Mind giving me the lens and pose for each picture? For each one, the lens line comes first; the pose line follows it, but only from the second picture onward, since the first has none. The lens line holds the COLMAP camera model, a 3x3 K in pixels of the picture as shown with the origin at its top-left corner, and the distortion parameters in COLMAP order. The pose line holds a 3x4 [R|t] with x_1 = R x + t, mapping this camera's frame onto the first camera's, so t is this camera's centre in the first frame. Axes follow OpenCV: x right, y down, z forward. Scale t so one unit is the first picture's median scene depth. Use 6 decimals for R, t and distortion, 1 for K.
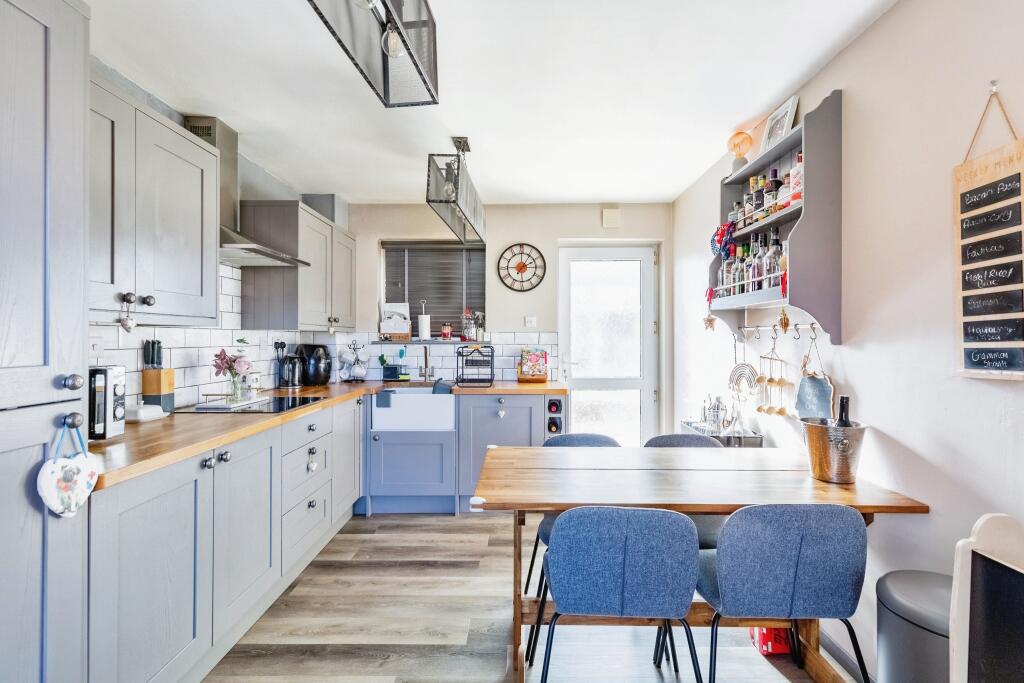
lens RADIAL K [[475.4, 0, 520.1], [0, 475.4, 327.3], [0, 0, 1]] dist [0.022800, -0.011800]
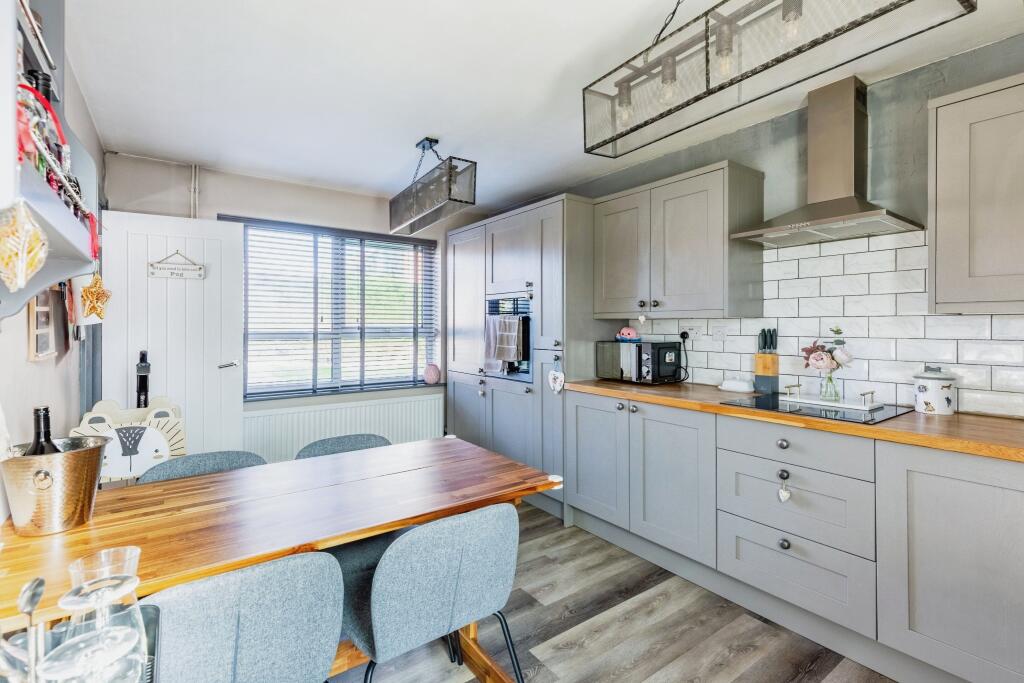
lens RADIAL K [[475.4, 0, 520.1], [0, 475.4, 327.3], [0, 0, 1]] dist [0.022800, -0.011800]
pose [[-0.803523, -0.003421, -0.595264, 0.250572], [0.008737, 0.999808, -0.017540, 0.022102], [0.595210, -0.019295, -0.803339, 0.948172]]
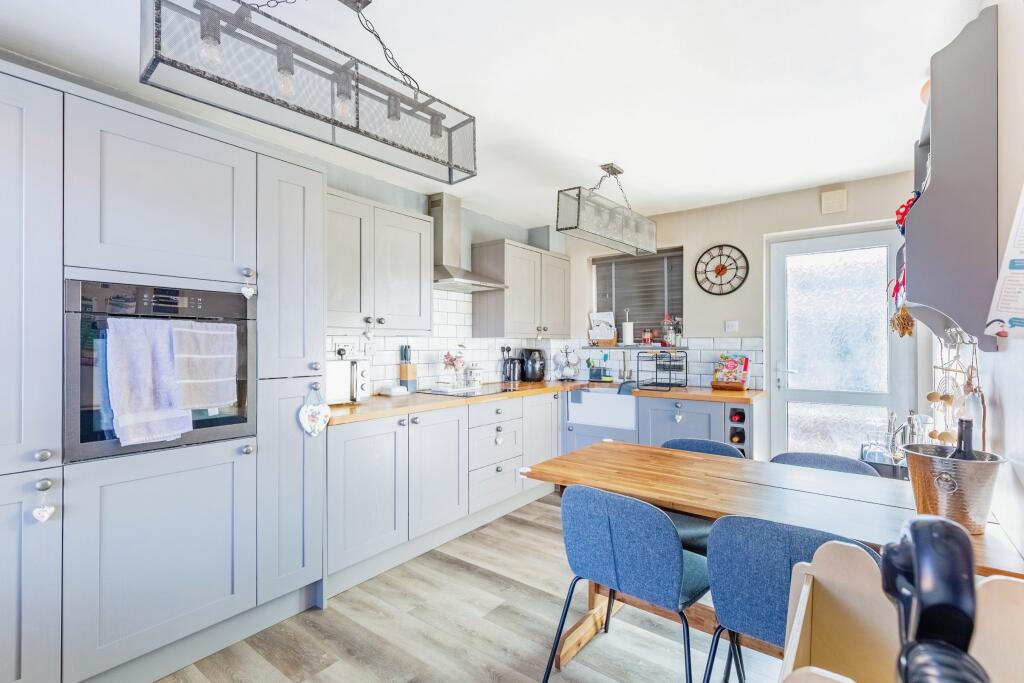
lens RADIAL K [[475.4, 0, 520.1], [0, 475.4, 327.3], [0, 0, 1]] dist [0.022800, -0.011800]
pose [[0.801233, -0.022260, -0.597938, 0.282283], [0.014897, 0.999740, -0.017256, 0.000663], [0.598167, 0.004919, 0.801357, -0.015666]]
